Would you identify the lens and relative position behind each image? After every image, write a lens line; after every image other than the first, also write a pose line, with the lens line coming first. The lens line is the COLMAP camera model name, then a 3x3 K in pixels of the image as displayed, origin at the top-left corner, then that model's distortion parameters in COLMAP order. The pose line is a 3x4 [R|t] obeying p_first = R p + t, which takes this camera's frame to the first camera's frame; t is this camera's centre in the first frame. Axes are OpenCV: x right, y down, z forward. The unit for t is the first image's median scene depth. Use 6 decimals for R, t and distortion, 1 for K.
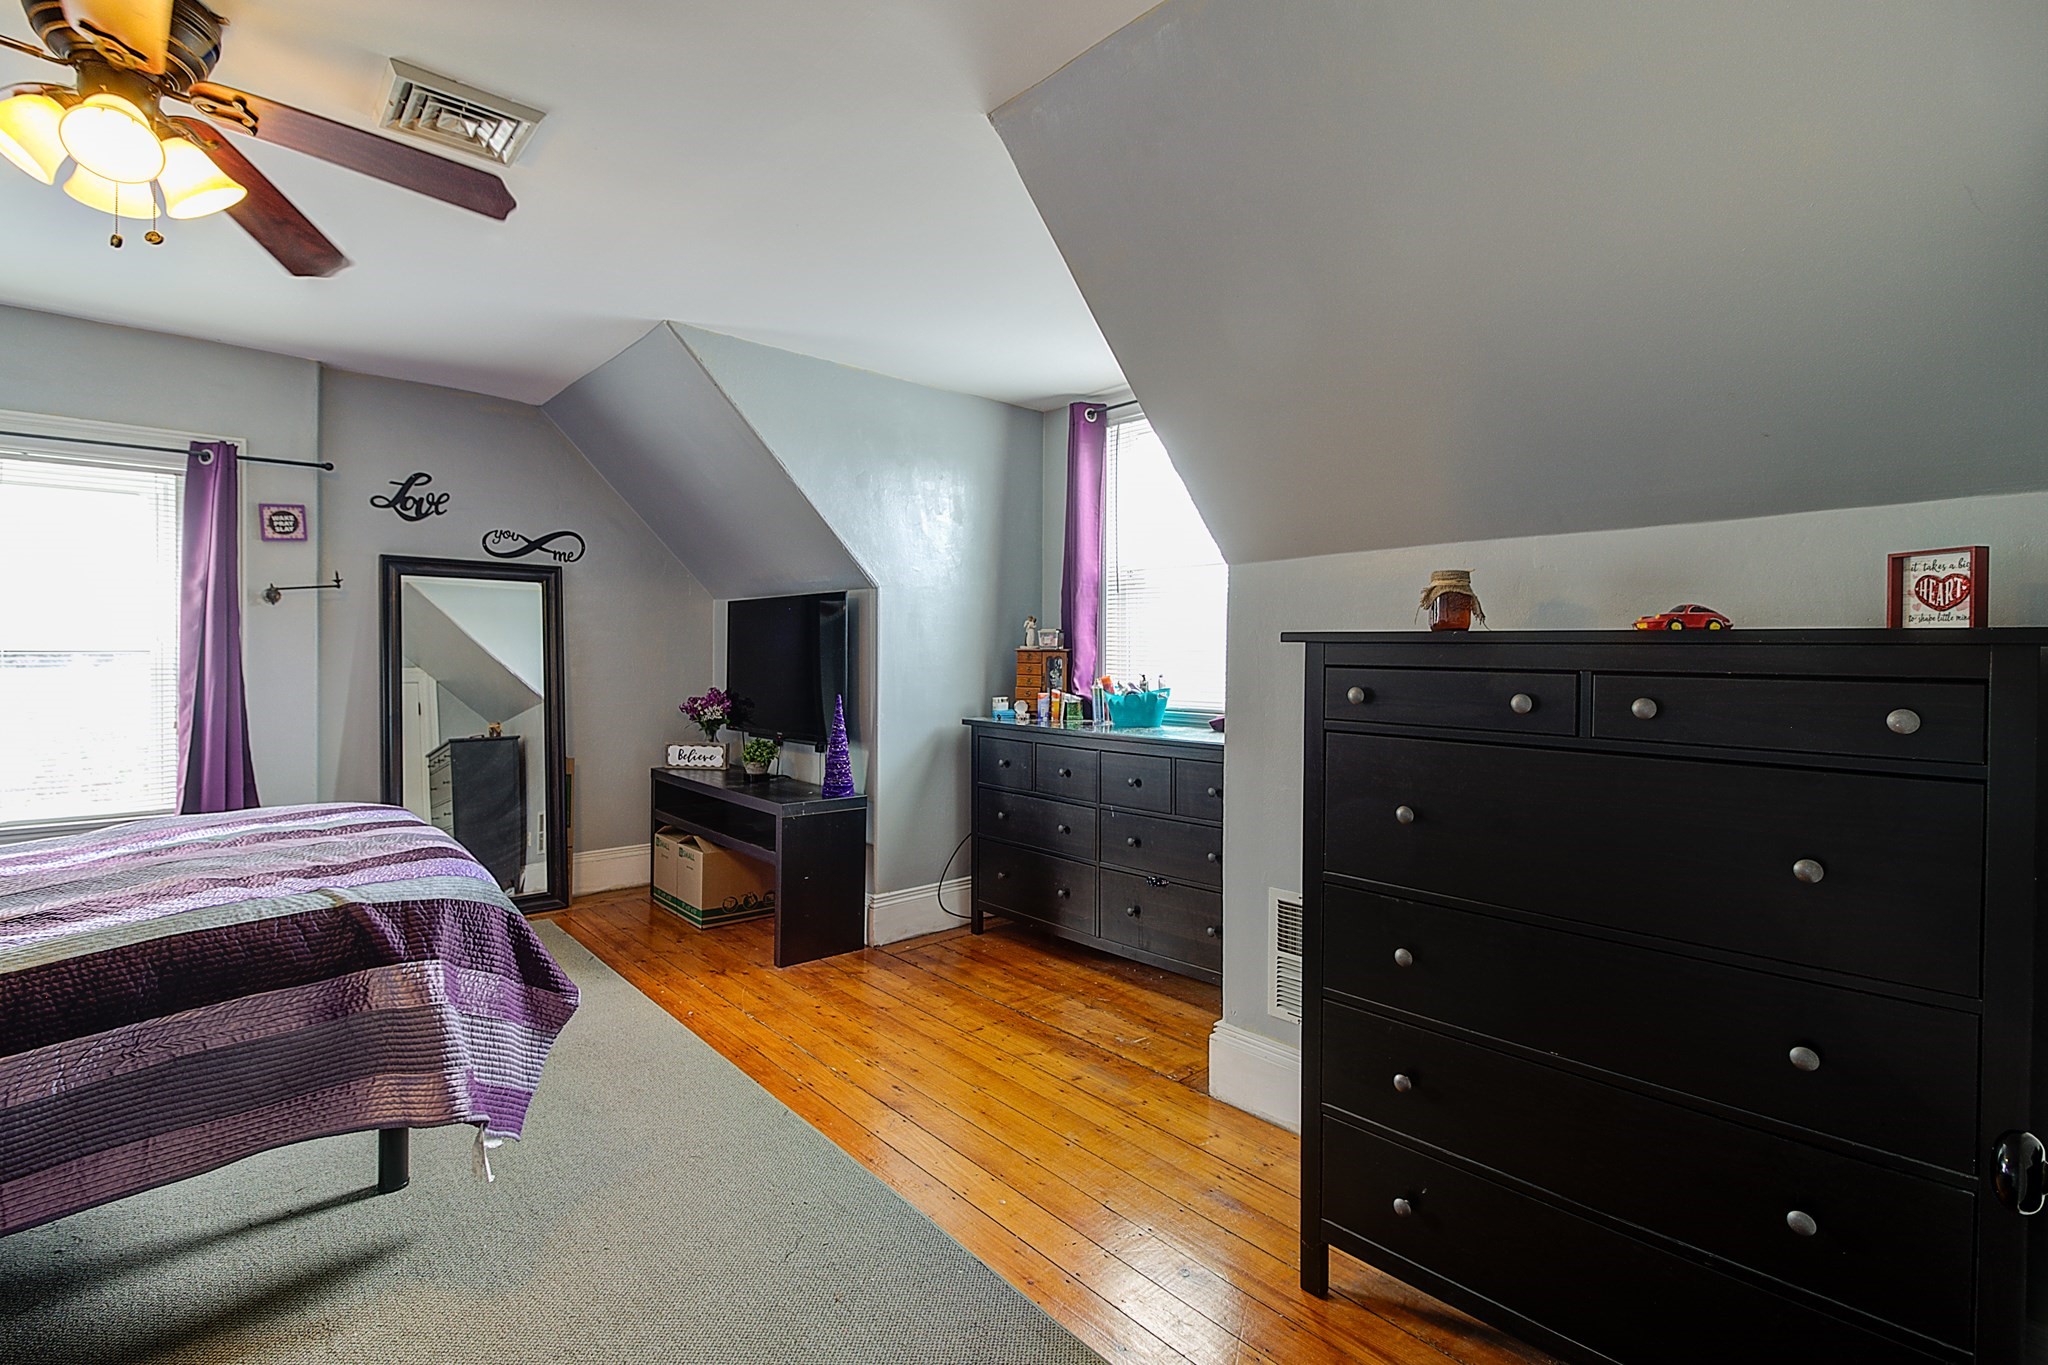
lens RADIAL K [[995.4, 0, 1003.7], [0, 995.4, 651.0], [0, 0, 1]] dist [0.002358, -0.000252]
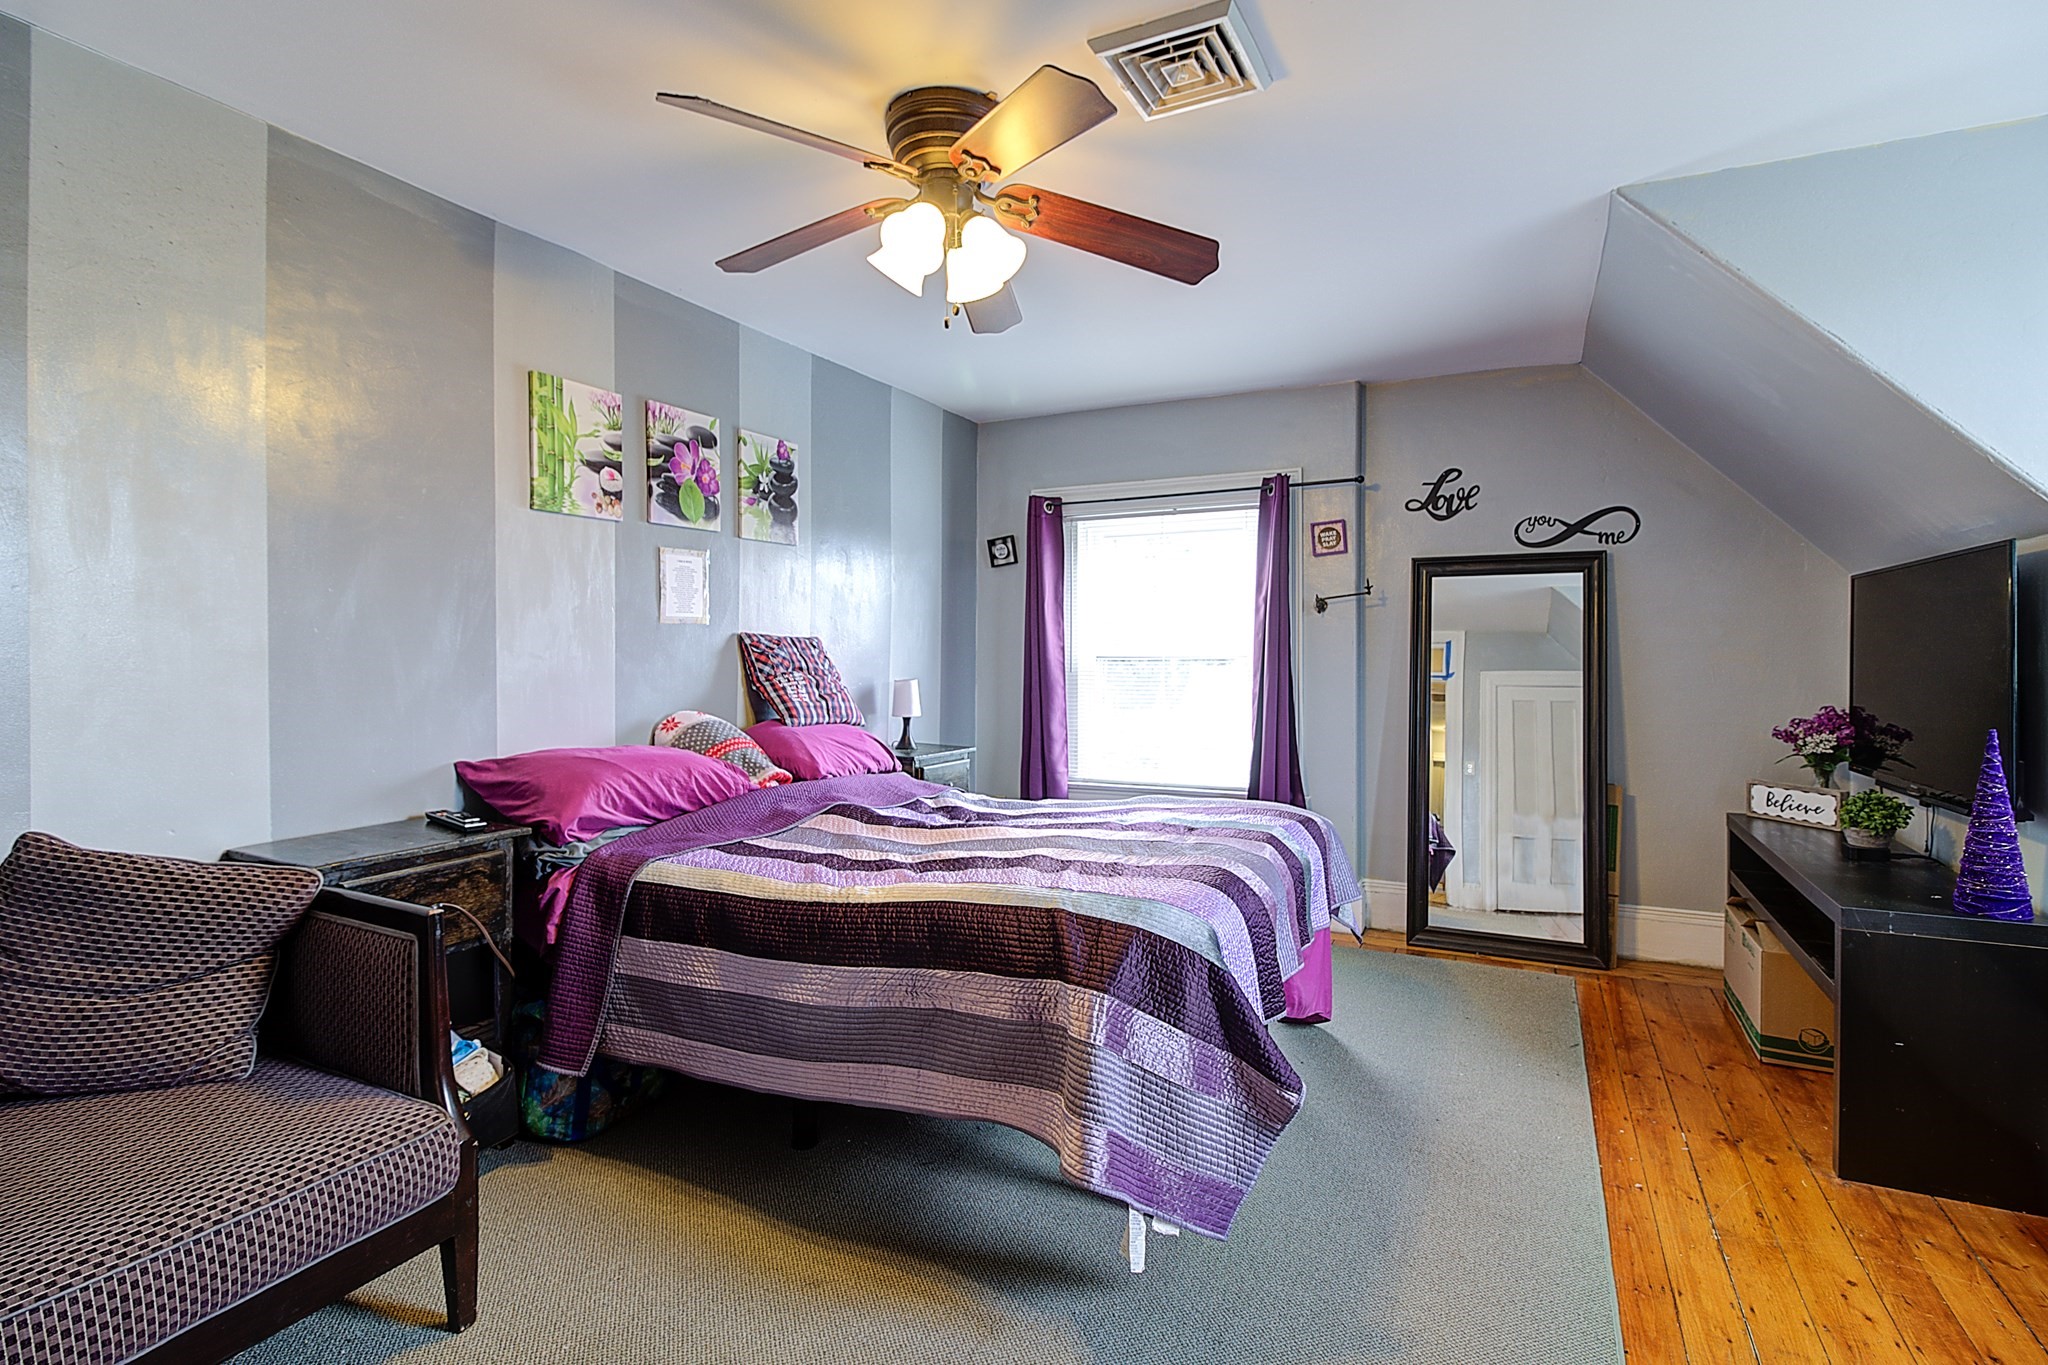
lens RADIAL K [[946.5, 0, 1032.9], [0, 946.5, 655.2], [0, 0, 1]] dist [0.025748, -0.016433]
pose [[0.395173, -0.006734, -0.918582, 0.098212], [0.007799, 0.999962, -0.003975, 0.000922], [0.918573, -0.005593, 0.395211, 0.279257]]
